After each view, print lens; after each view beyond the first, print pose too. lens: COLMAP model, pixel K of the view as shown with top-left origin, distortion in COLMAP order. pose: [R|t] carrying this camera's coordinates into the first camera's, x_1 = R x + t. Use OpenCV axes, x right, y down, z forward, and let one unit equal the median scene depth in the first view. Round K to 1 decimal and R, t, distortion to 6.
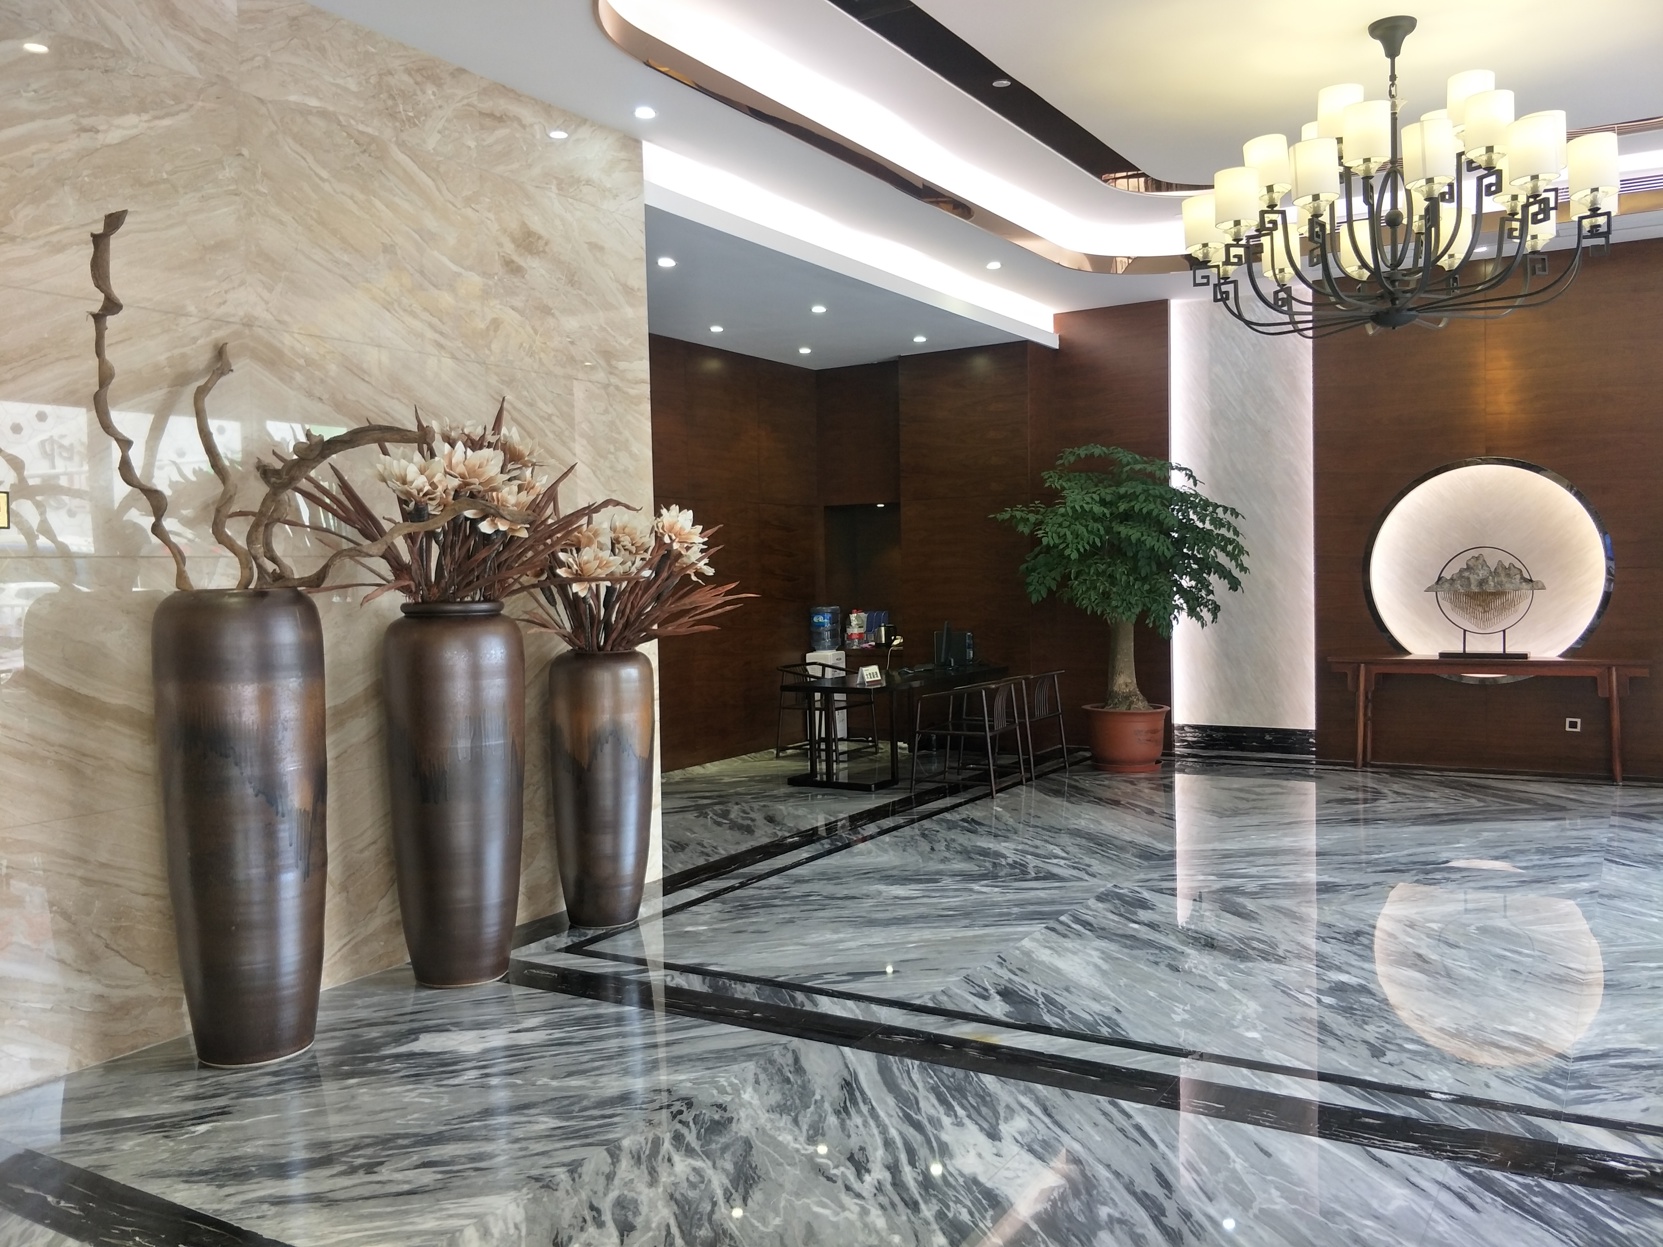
lens RADIAL K [[1341.5, 0, 836.9], [0, 1341.5, 632.6], [0, 0, 1]] dist [0.024931, -0.057020]
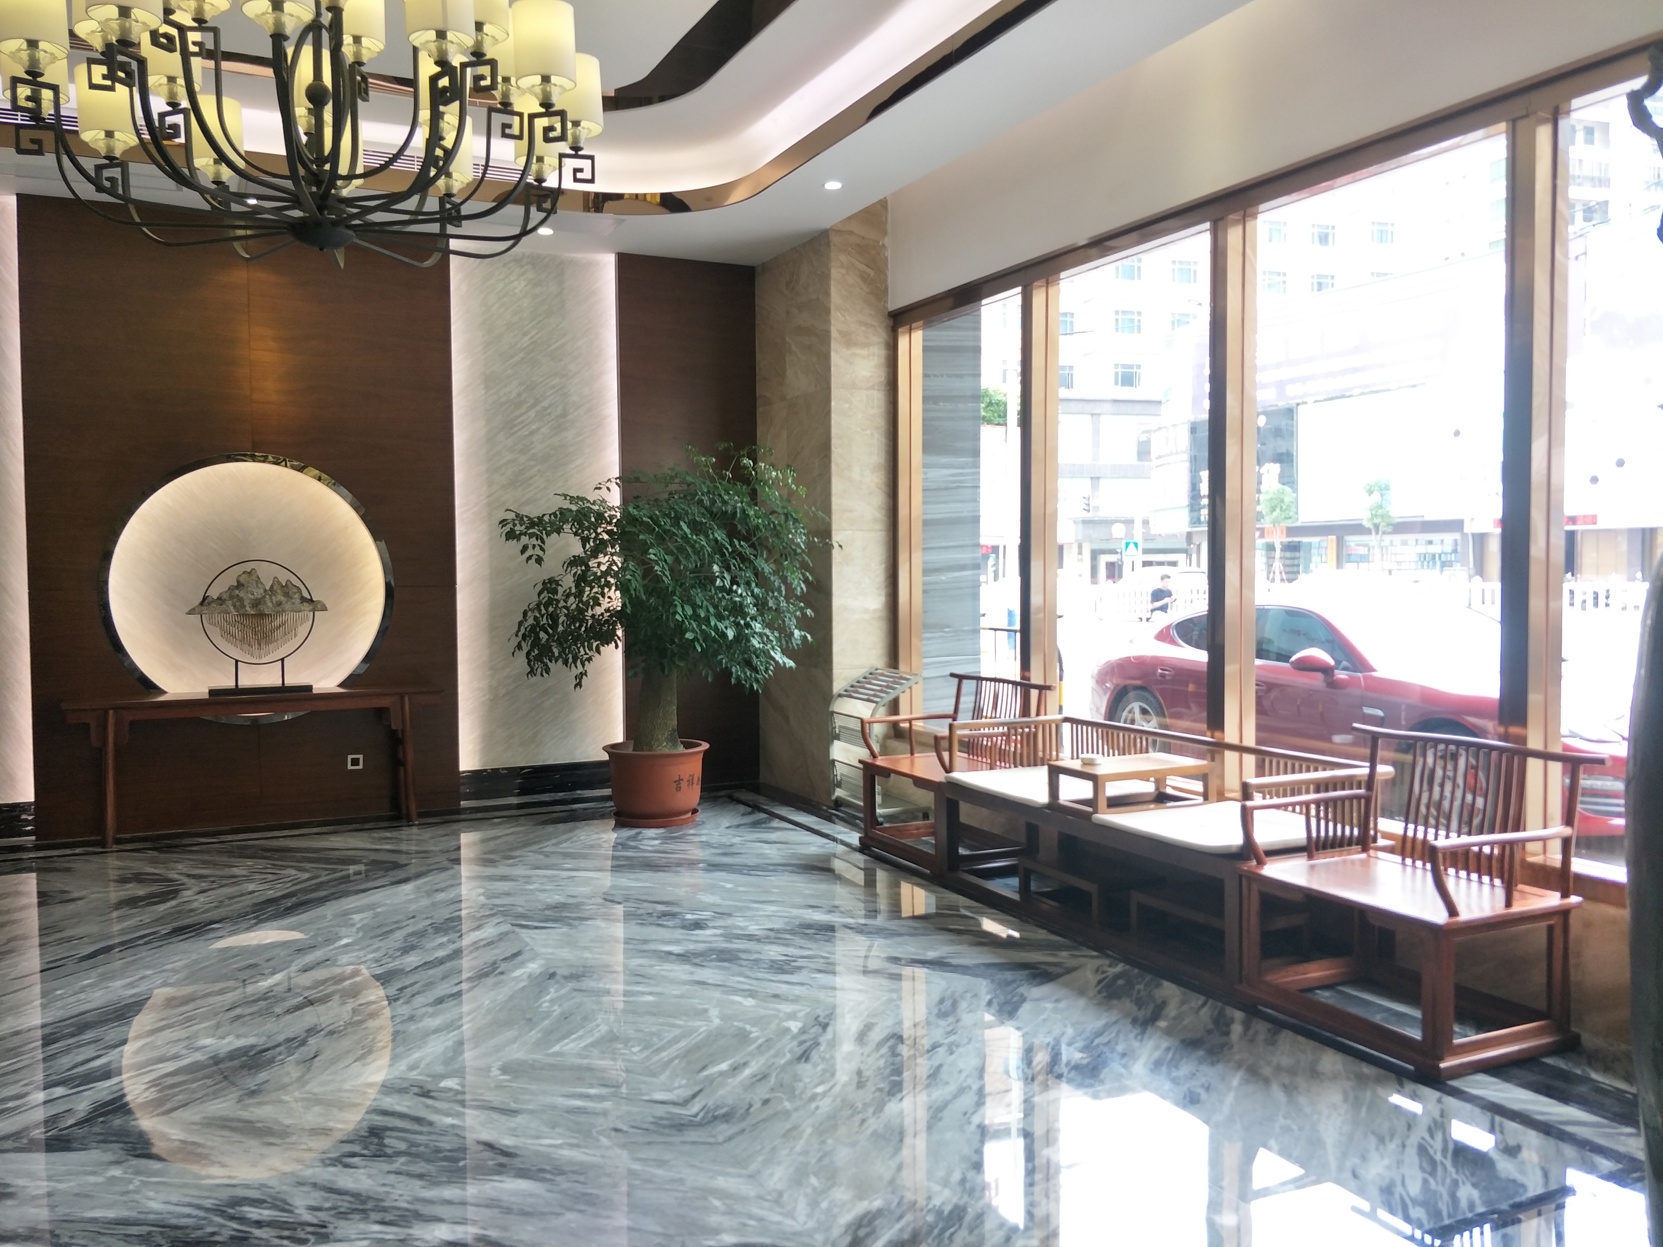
lens RADIAL K [[1341.5, 0, 806.6], [0, 1341.5, 628.8], [0, 0, 1]] dist [0.024931, -0.057020]
pose [[0.553037, -0.018854, 0.832944, -0.026542], [0.032022, 0.999486, 0.001362, -0.011341], [-0.832541, 0.025919, 0.553356, 0.256421]]
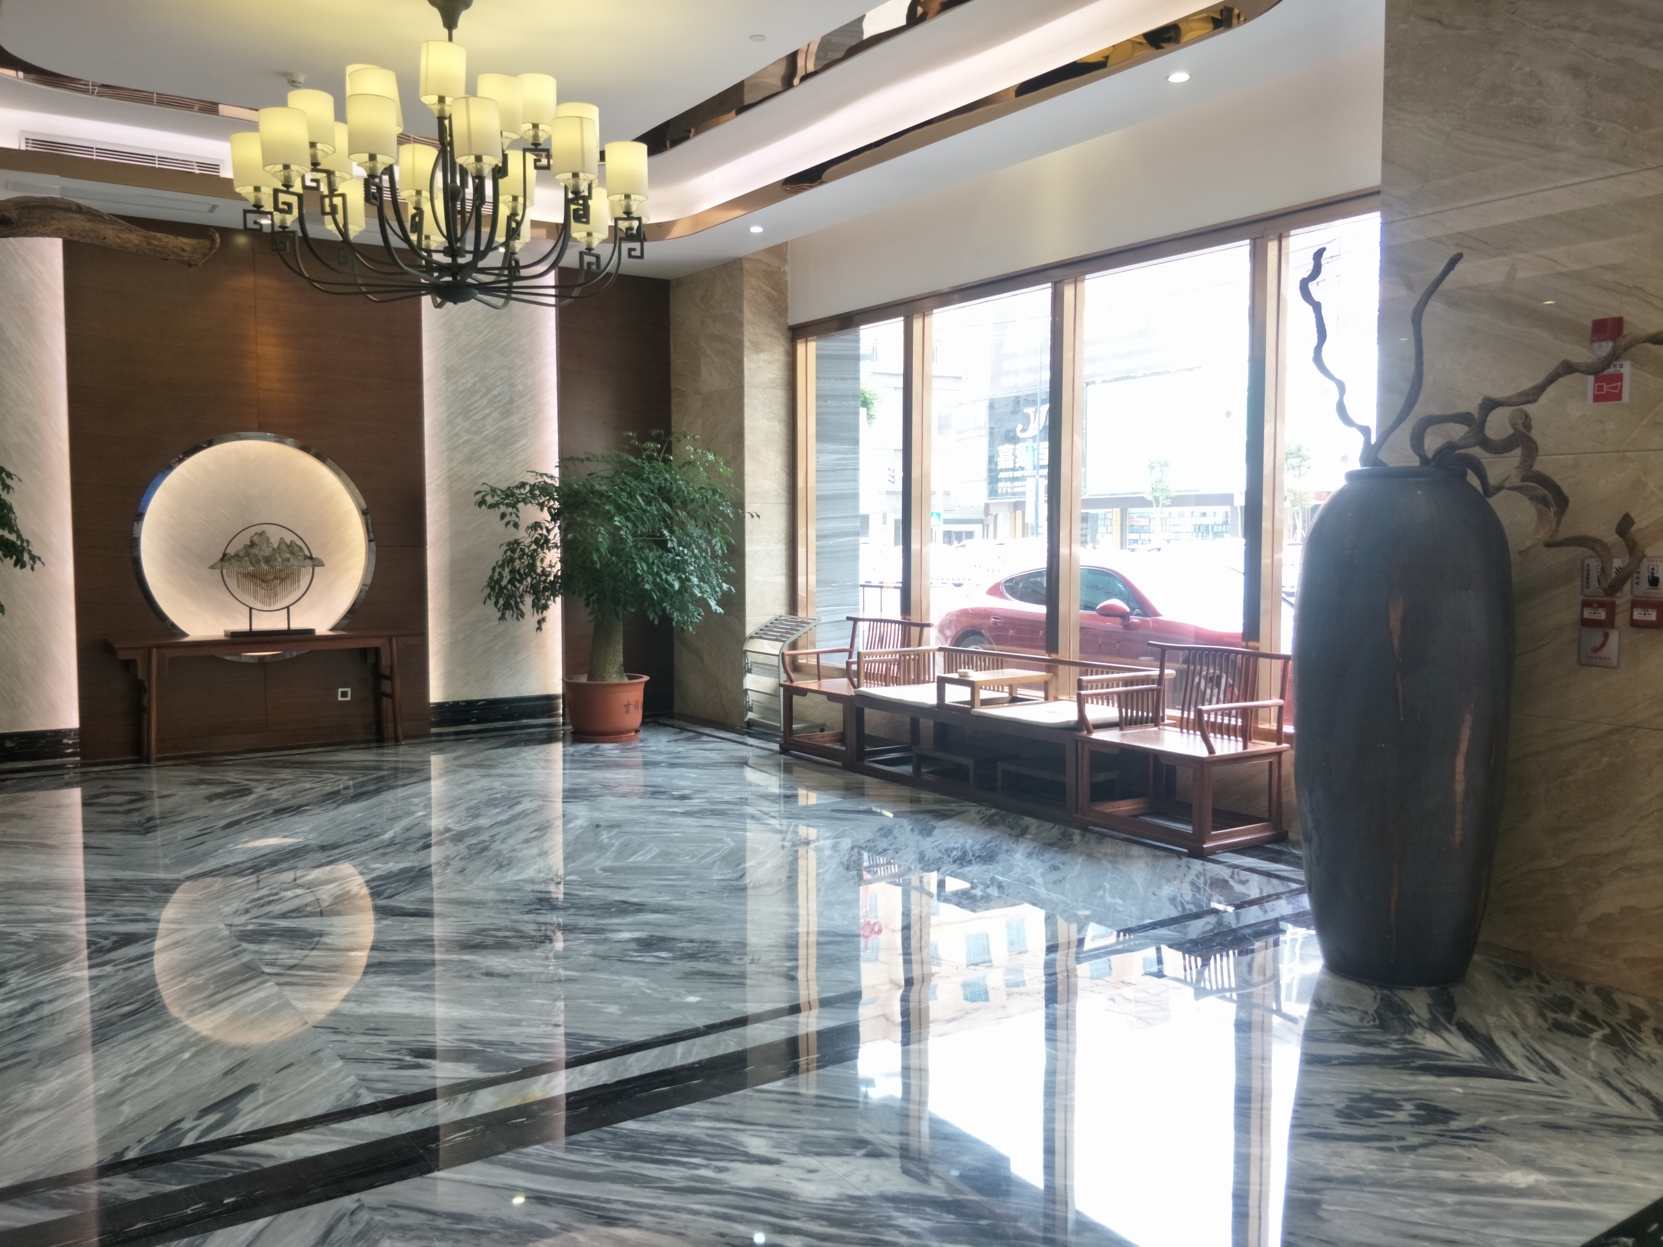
lens RADIAL K [[1341.5, 0, 814.1], [0, 1341.5, 629.2], [0, 0, 1]] dist [0.024931, -0.057020]
pose [[0.420769, -0.041057, 0.906238, -0.251376], [0.032160, 0.999022, 0.030329, -0.002903], [-0.906598, 0.016383, 0.421678, 0.219431]]
